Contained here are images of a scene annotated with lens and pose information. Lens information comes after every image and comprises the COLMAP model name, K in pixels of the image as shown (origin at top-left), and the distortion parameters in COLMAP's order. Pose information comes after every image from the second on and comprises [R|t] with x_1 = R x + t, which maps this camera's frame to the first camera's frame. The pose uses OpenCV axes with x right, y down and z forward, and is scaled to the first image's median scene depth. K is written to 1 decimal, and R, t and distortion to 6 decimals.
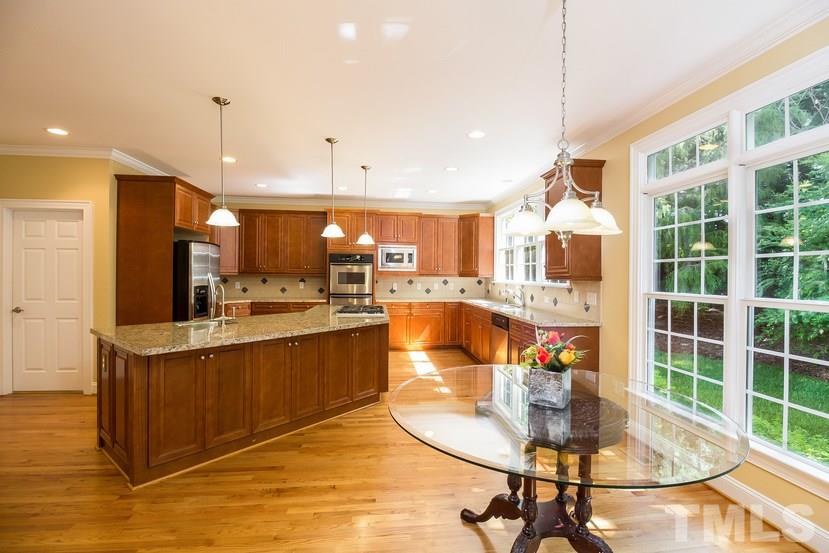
lens RADIAL K [[387.9, 0, 414.9], [0, 387.9, 276.6], [0, 0, 1]] dist [-0.003706, -0.001600]
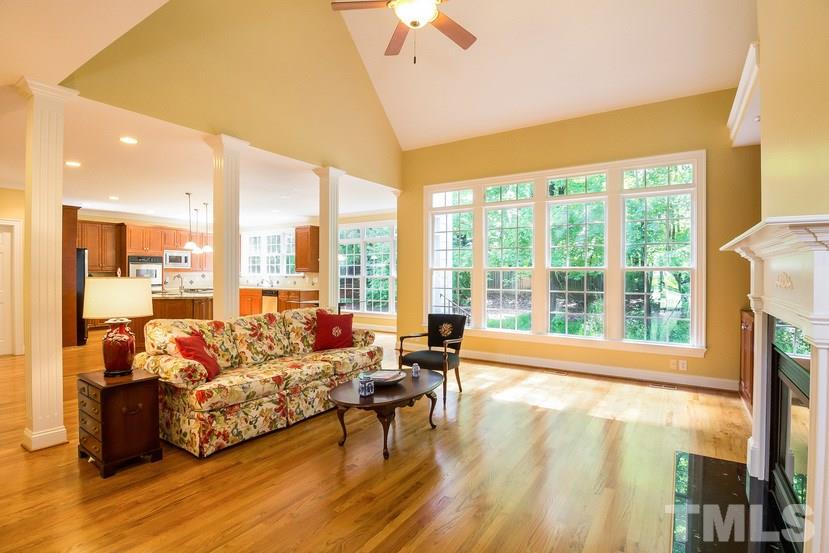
lens RADIAL K [[387.9, 0, 413.3], [0, 387.9, 276.6], [0, 0, 1]] dist [-0.003706, -0.001600]
pose [[0.640722, -0.016957, 0.767586, -0.596022], [0.009766, 0.999855, 0.013936, 0.004751], [-0.767711, -0.001433, 0.640795, -0.613927]]
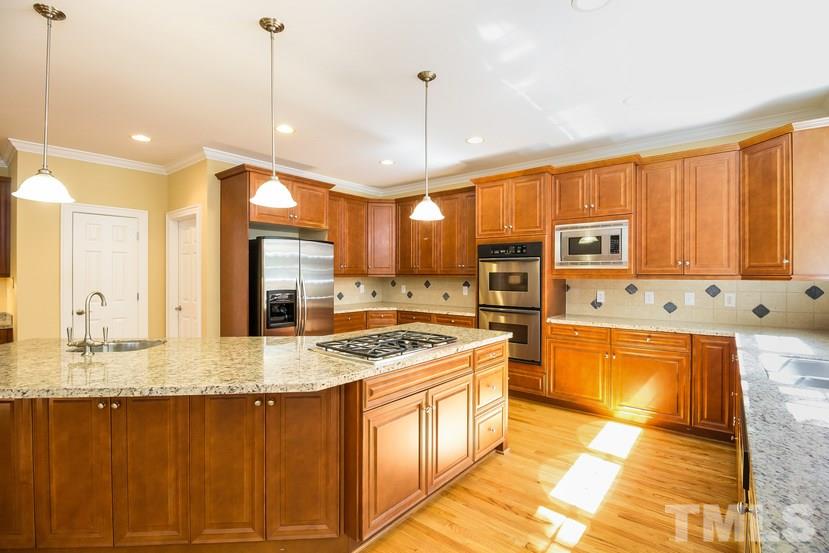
lens RADIAL K [[387.9, 0, 413.3], [0, 387.9, 275.0], [0, 0, 1]] dist [-0.003706, -0.001600]
pose [[0.706525, -0.006298, -0.707660, 0.170053], [-0.000415, 0.999957, -0.009314, -0.000609], [0.707688, 0.006874, 0.706492, 0.434818]]
